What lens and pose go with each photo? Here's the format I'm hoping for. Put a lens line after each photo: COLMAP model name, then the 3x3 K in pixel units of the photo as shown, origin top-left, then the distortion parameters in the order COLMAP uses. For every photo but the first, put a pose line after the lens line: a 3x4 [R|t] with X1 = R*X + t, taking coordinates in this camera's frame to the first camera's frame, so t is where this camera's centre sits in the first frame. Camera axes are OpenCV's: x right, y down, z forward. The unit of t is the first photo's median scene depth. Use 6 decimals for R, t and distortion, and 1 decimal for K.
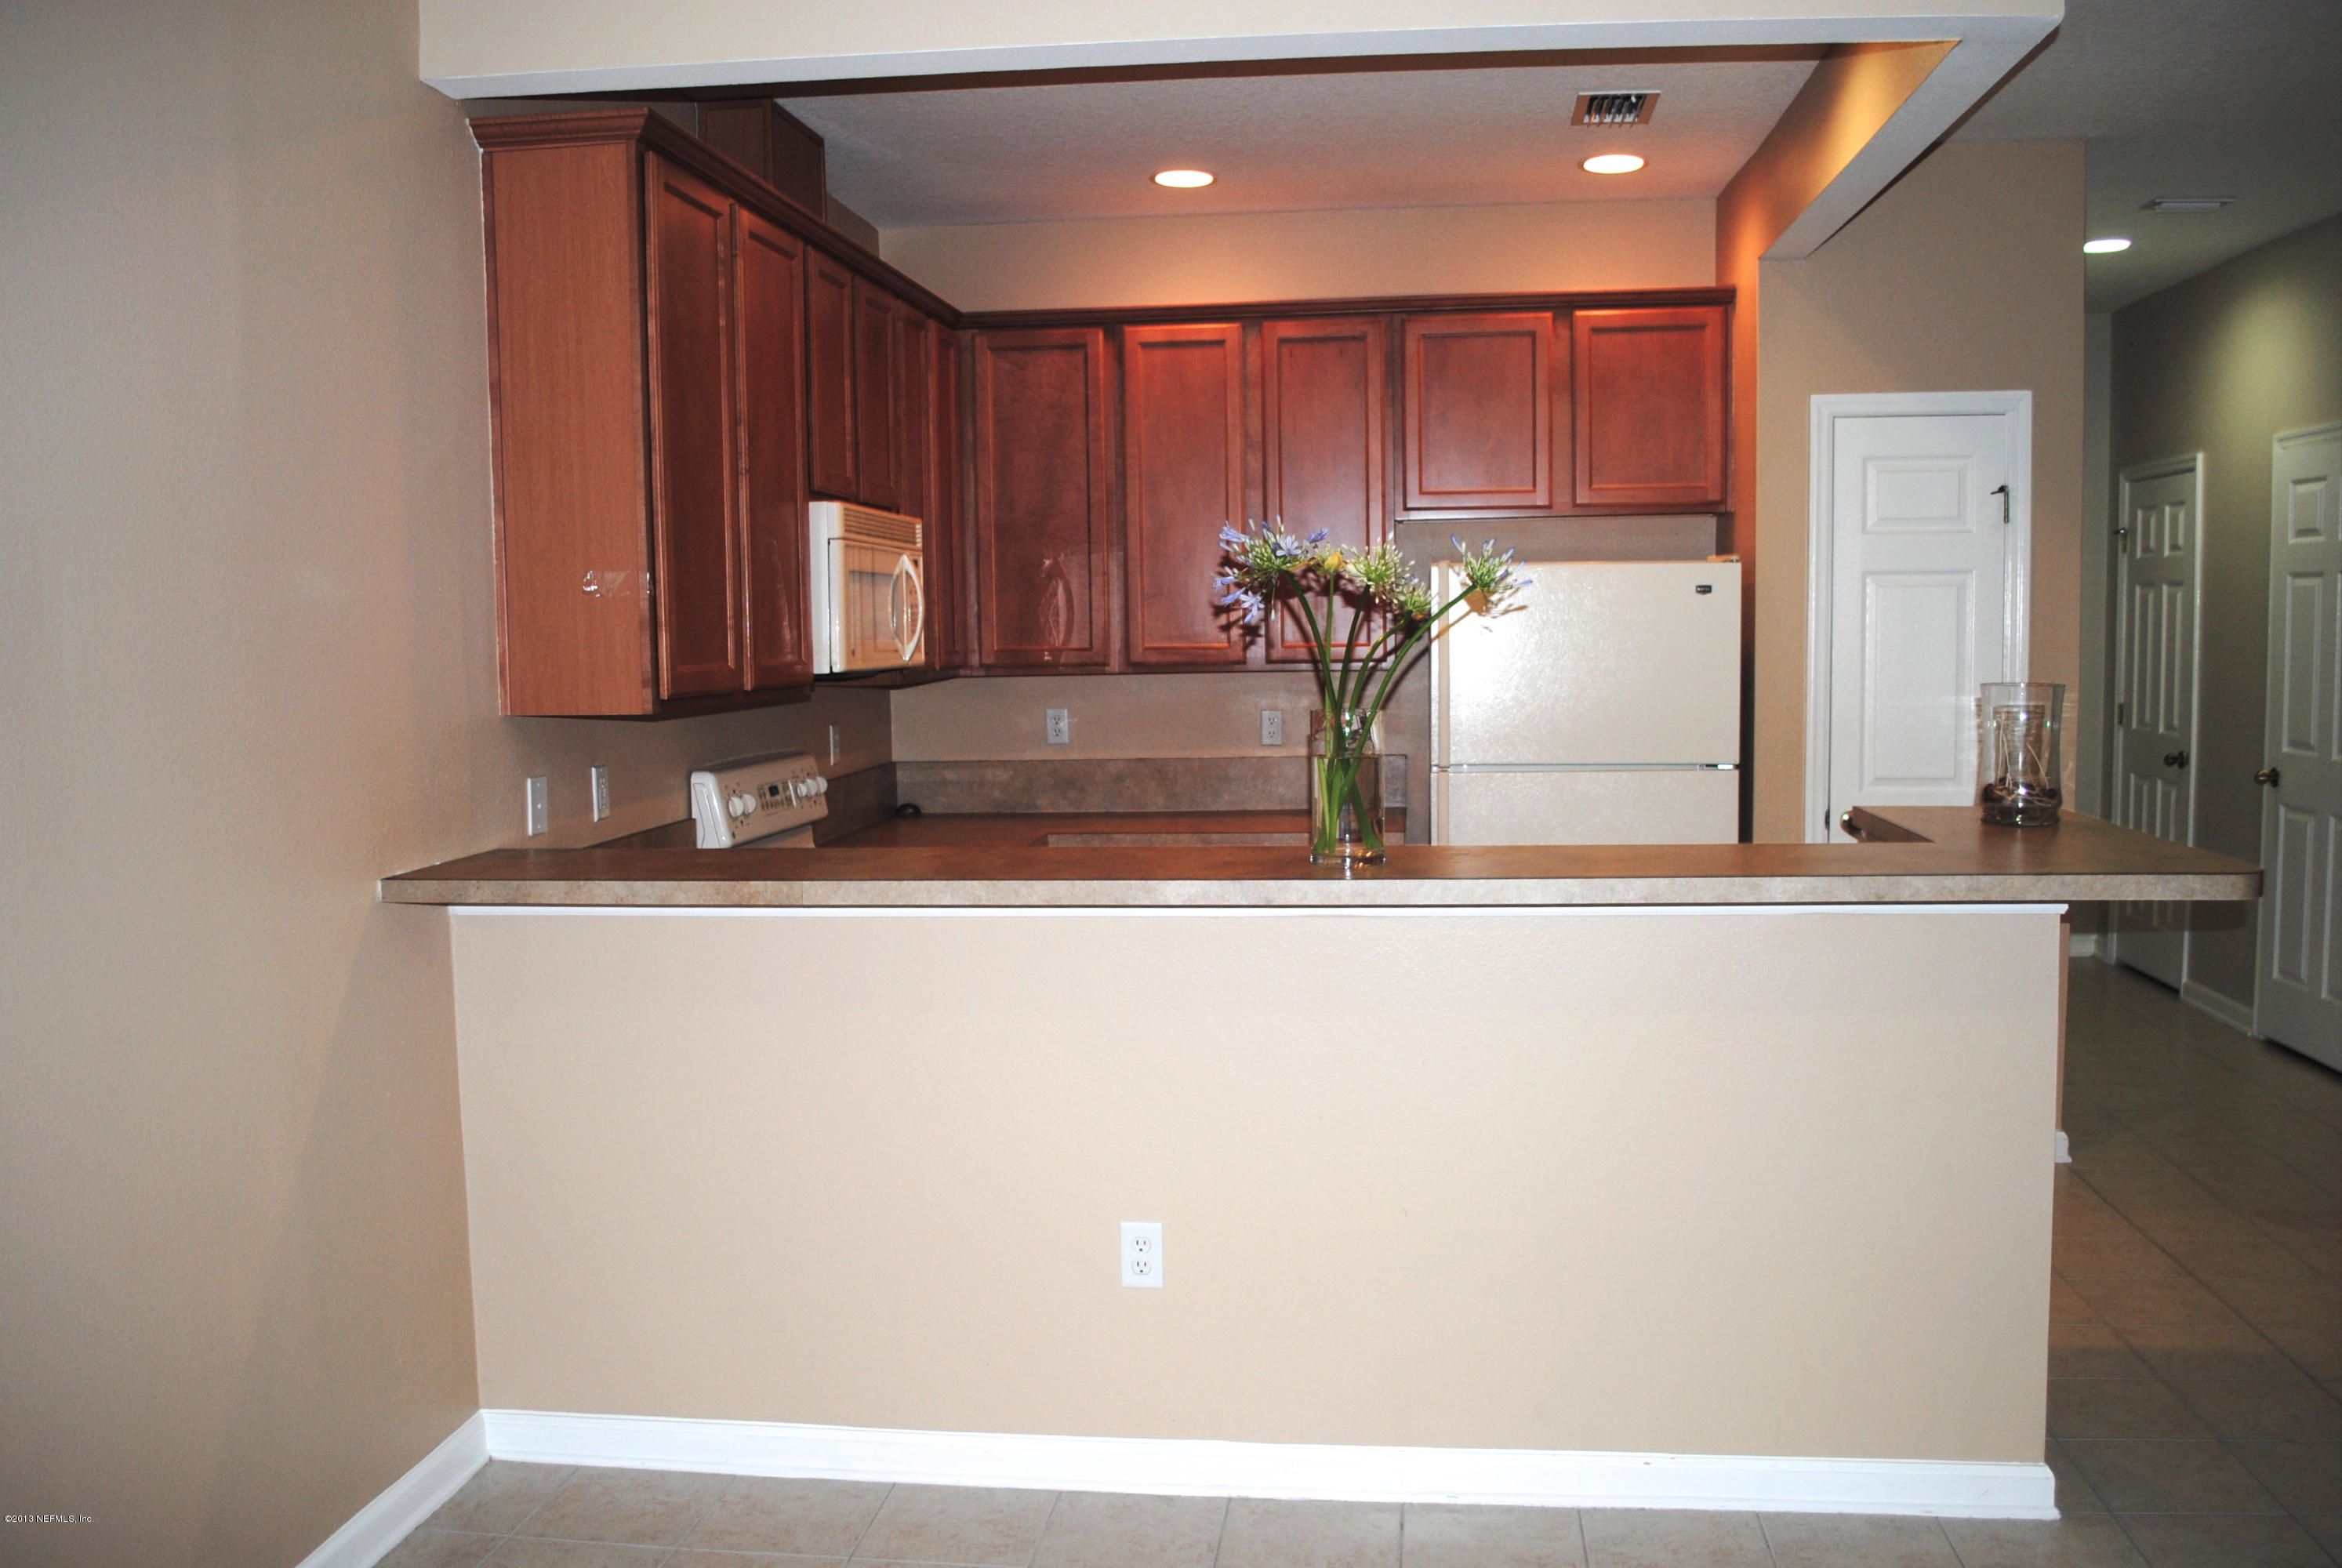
lens RADIAL K [[1929.0, 0, 1169.3], [0, 1929.0, 783.7], [0, 0, 1]] dist [-0.082279, -0.005707]
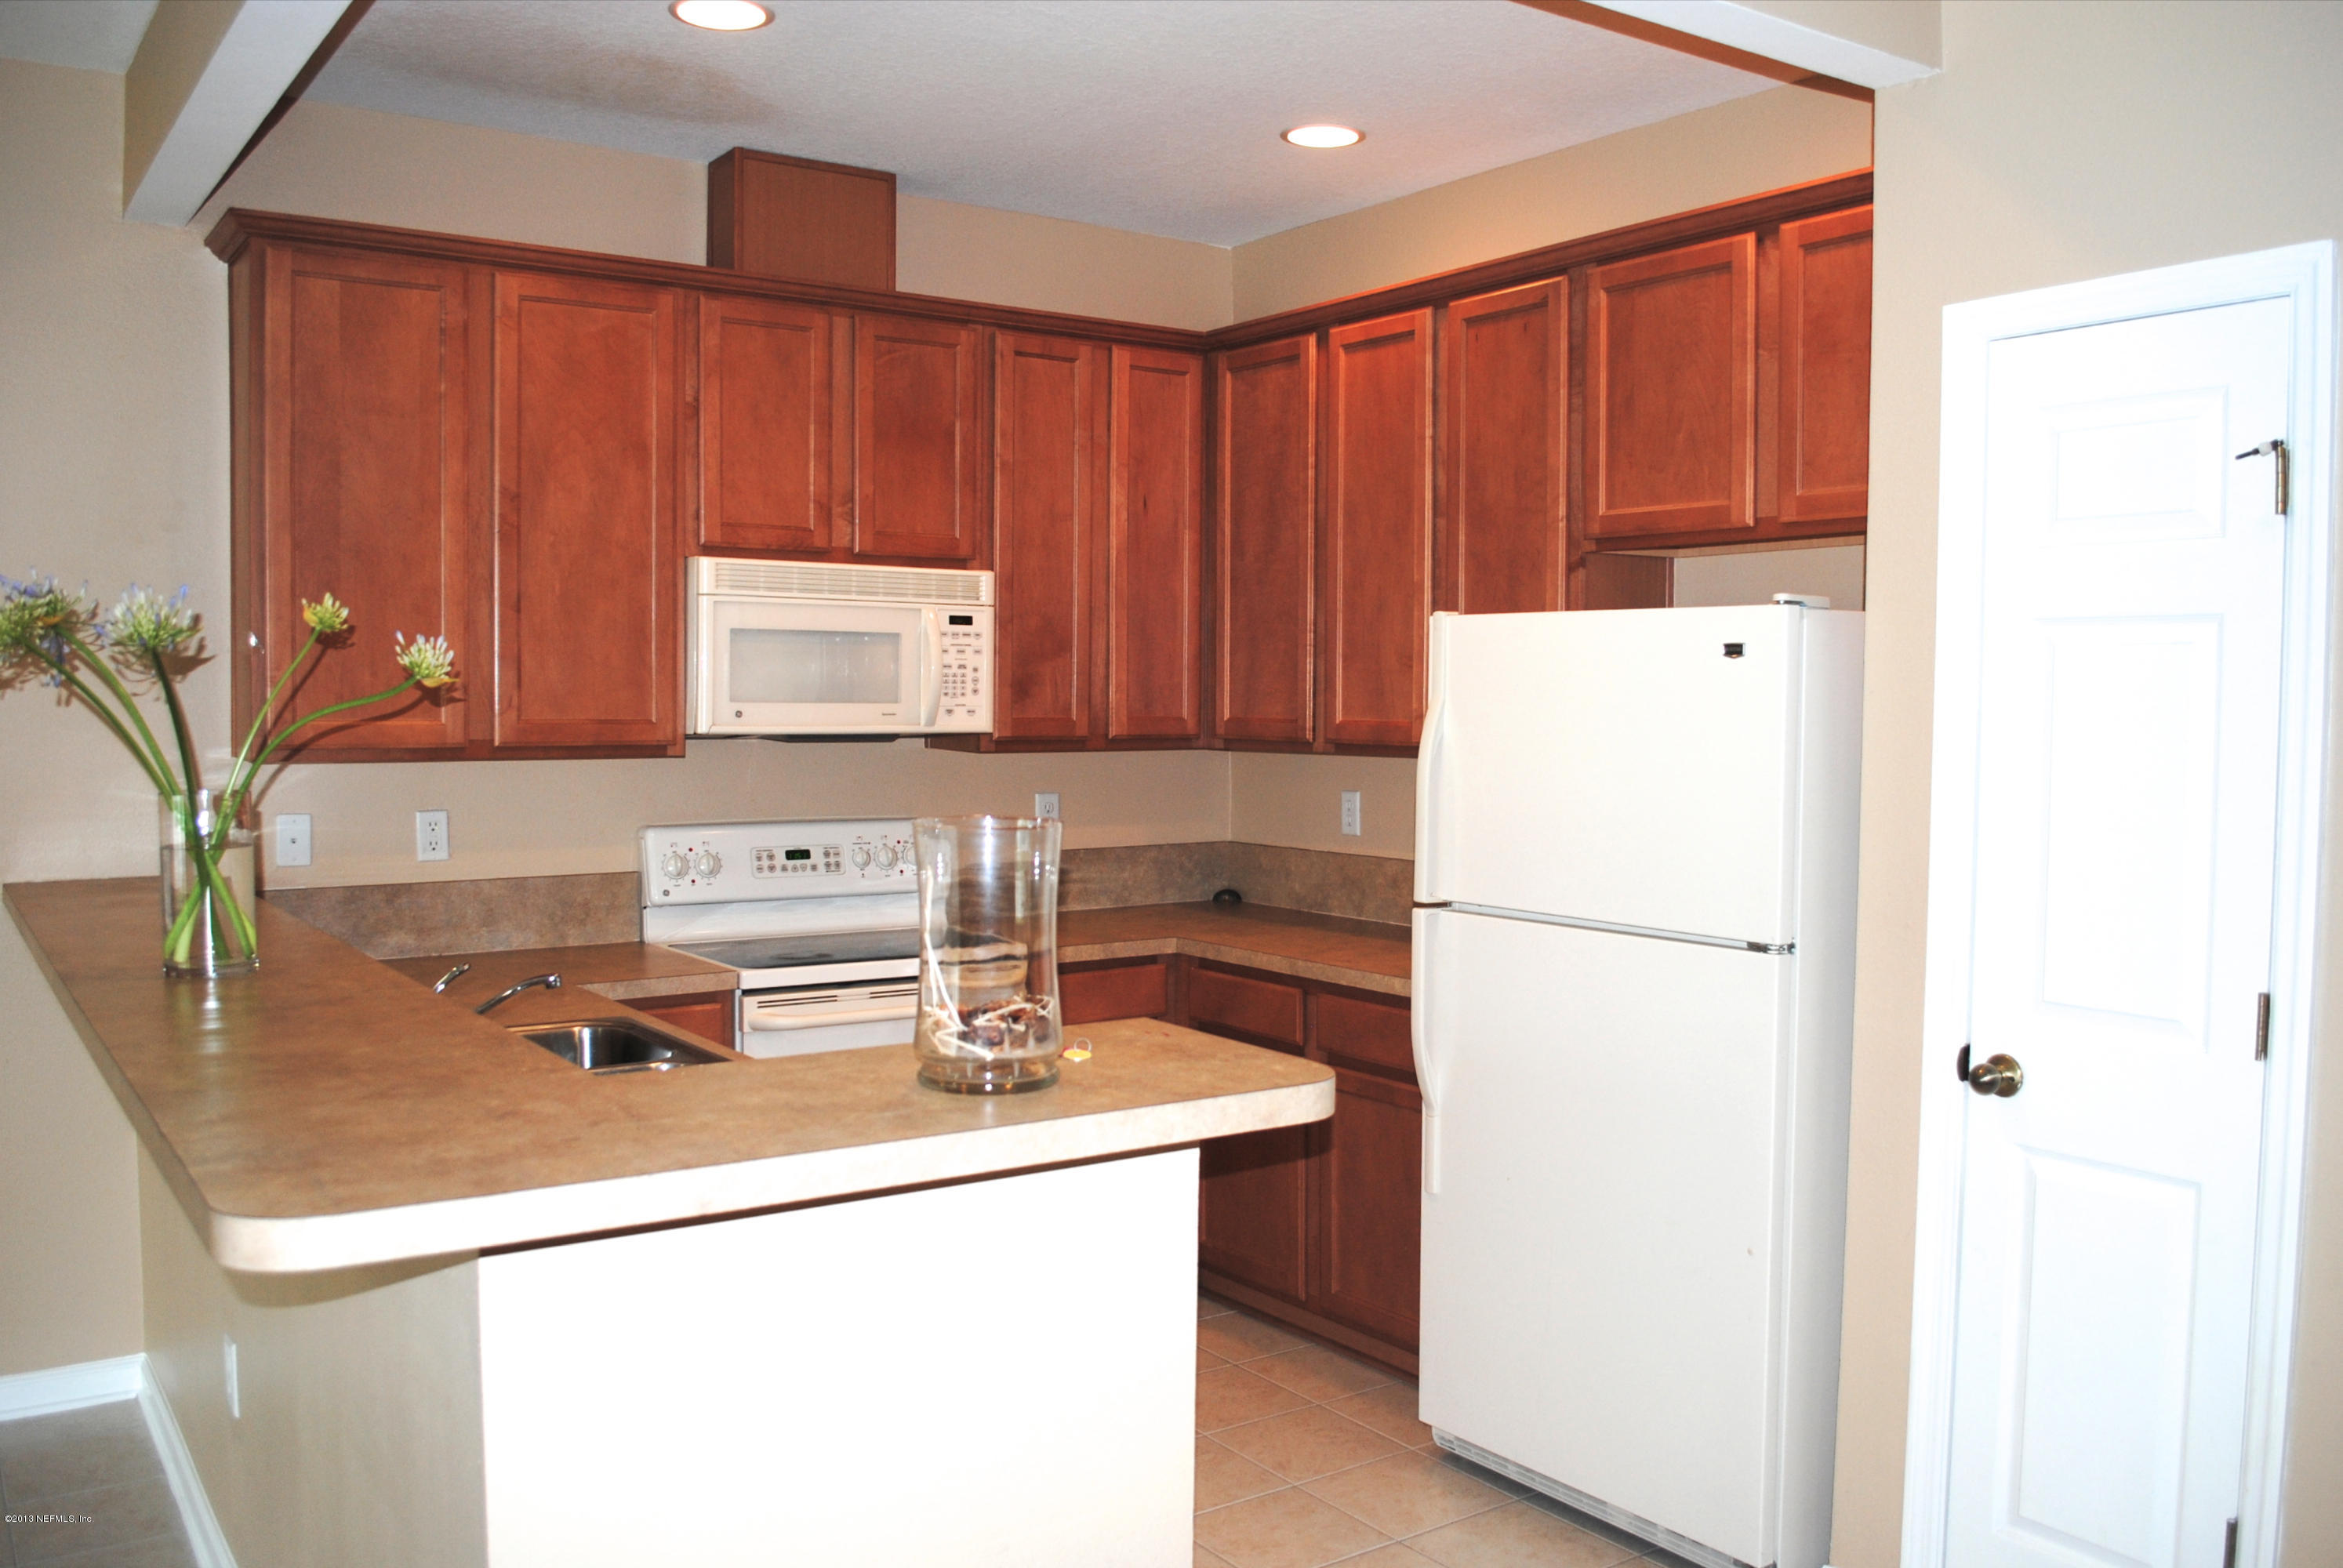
lens RADIAL K [[1929.8, 0, 1174.4], [0, 1929.8, 782.6], [0, 0, 1]] dist [-0.082279, -0.005707]
pose [[0.672445, 0.055647, -0.738052, 0.543375], [-0.080499, 0.996753, 0.001809, -0.041555], [0.735756, 0.058196, 0.674741, 0.413037]]
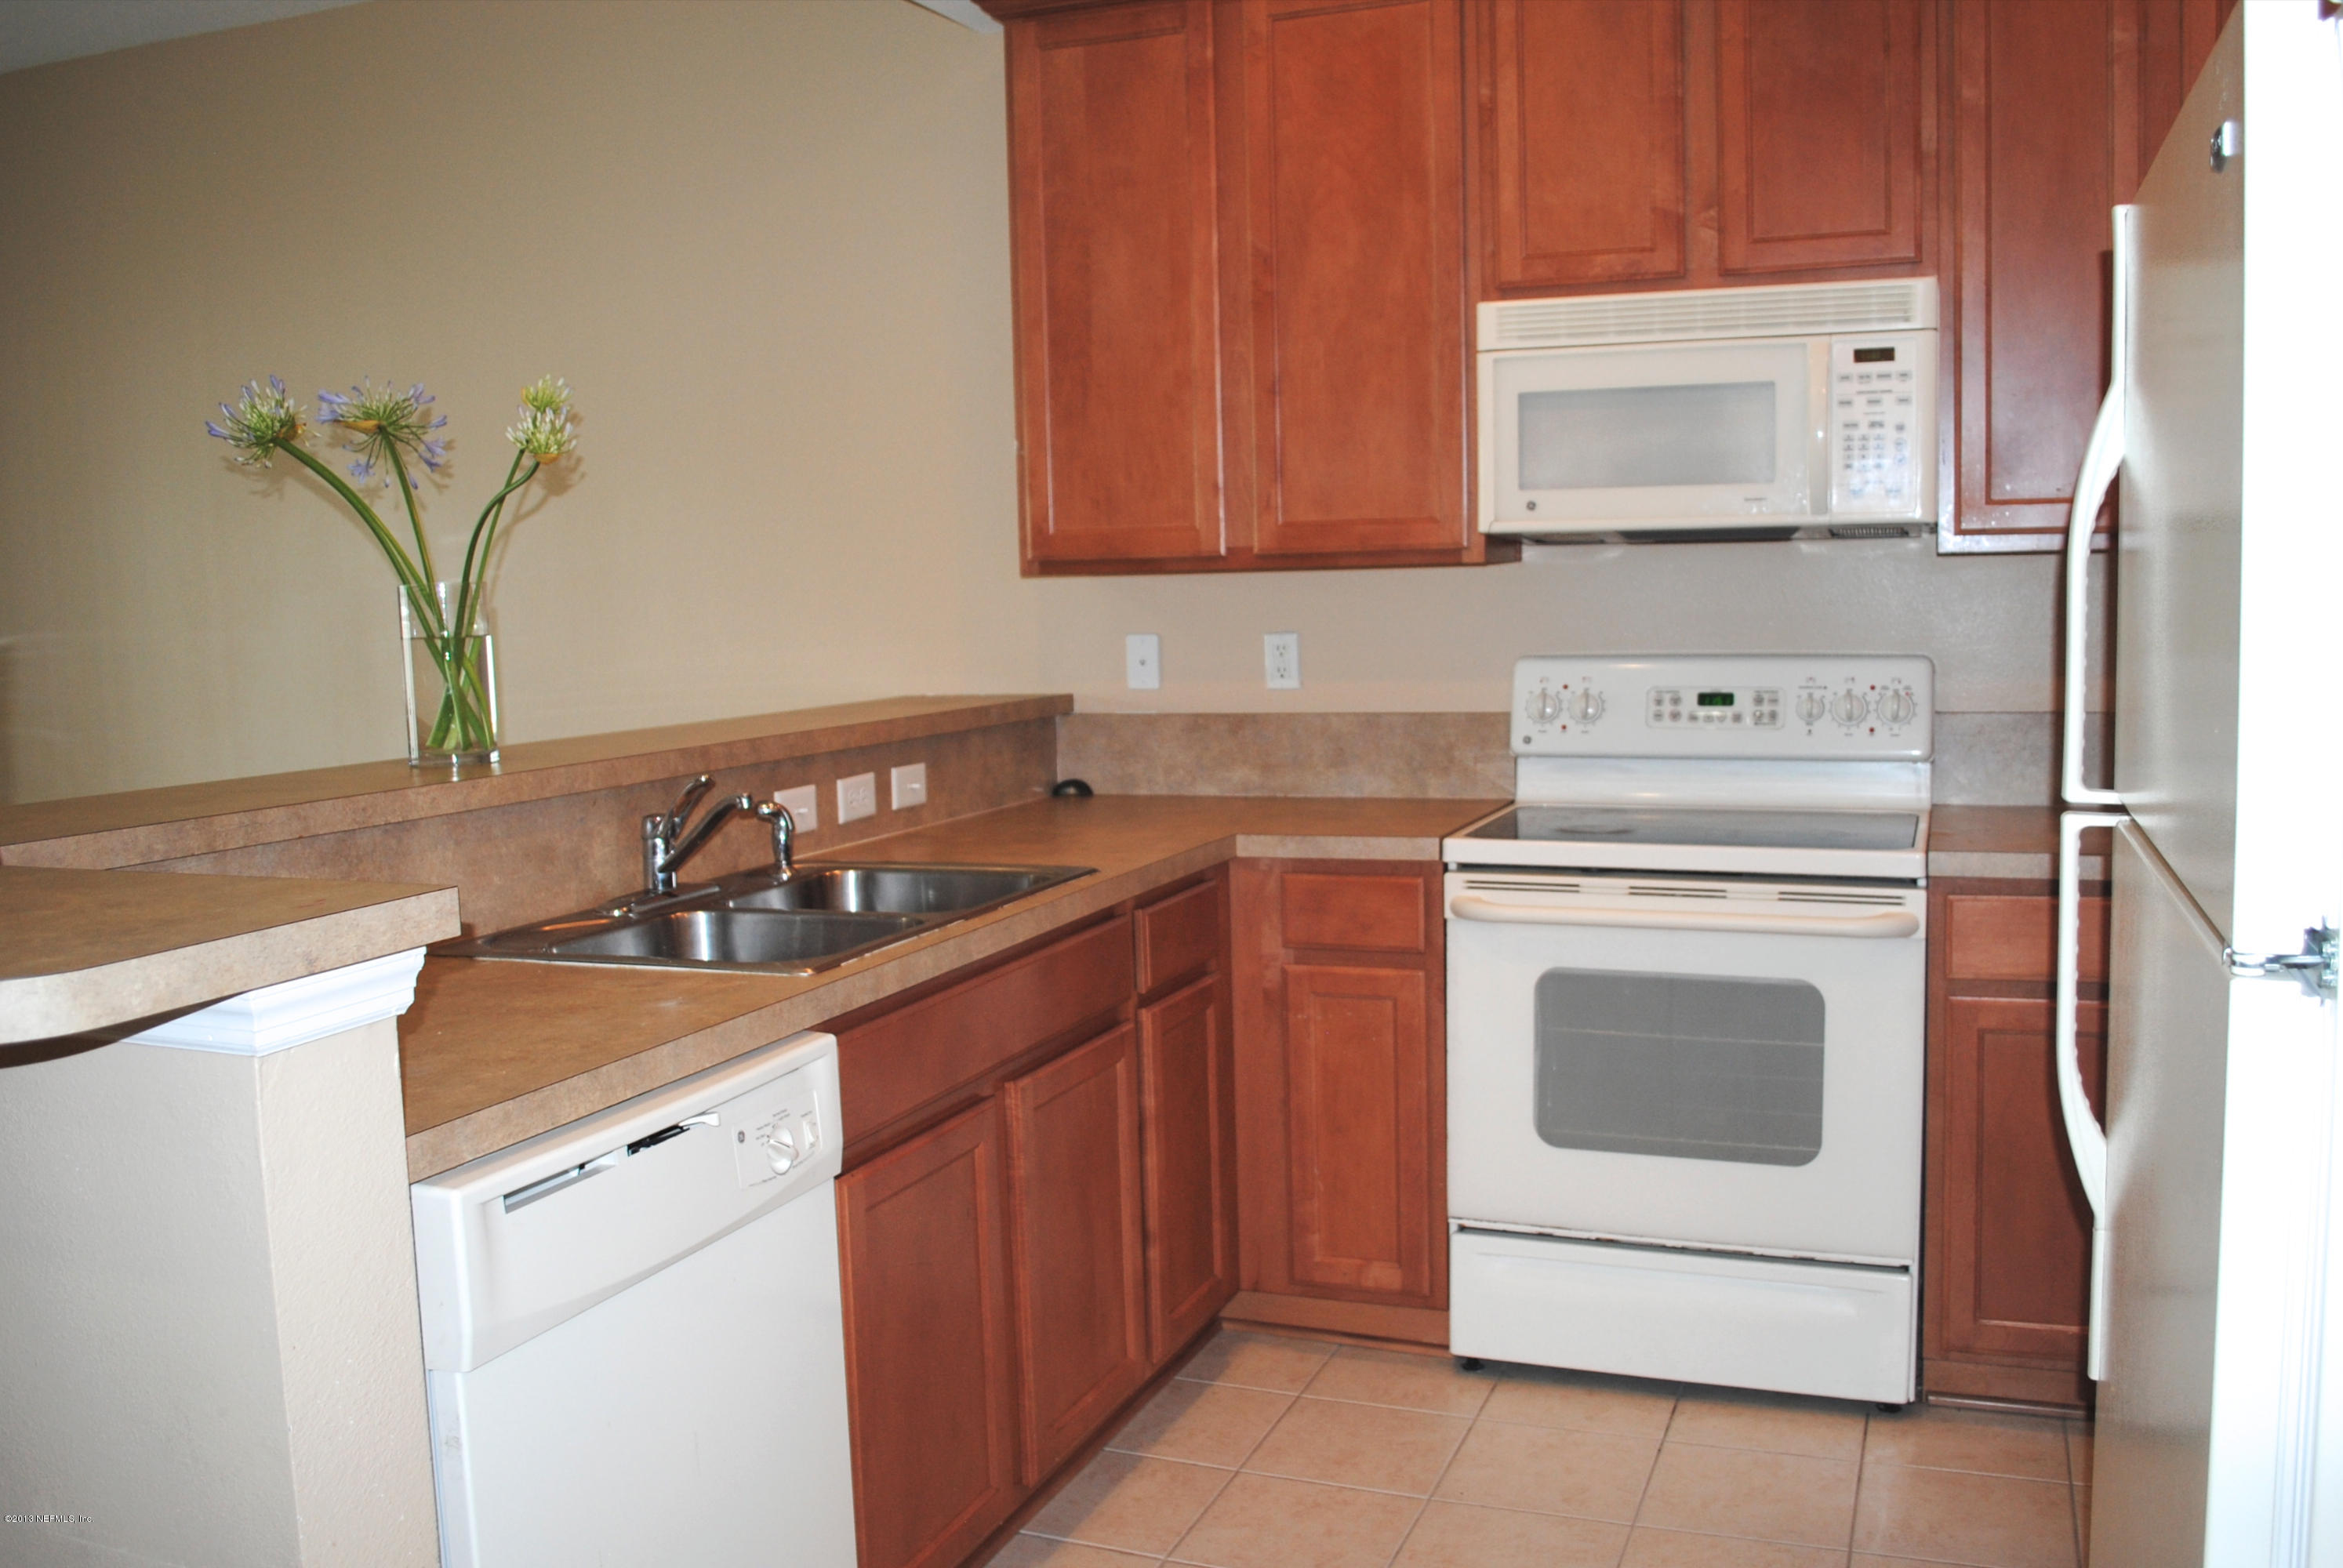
lens RADIAL K [[1929.8, 0, 1178.1], [0, 1929.8, 790.9], [0, 0, 1]] dist [-0.082279, -0.005707]
pose [[-0.225994, 0.124310, -0.966164, 0.458340], [-0.055523, 0.988568, 0.140180, -0.043598], [0.972545, 0.085324, -0.216508, 0.826674]]
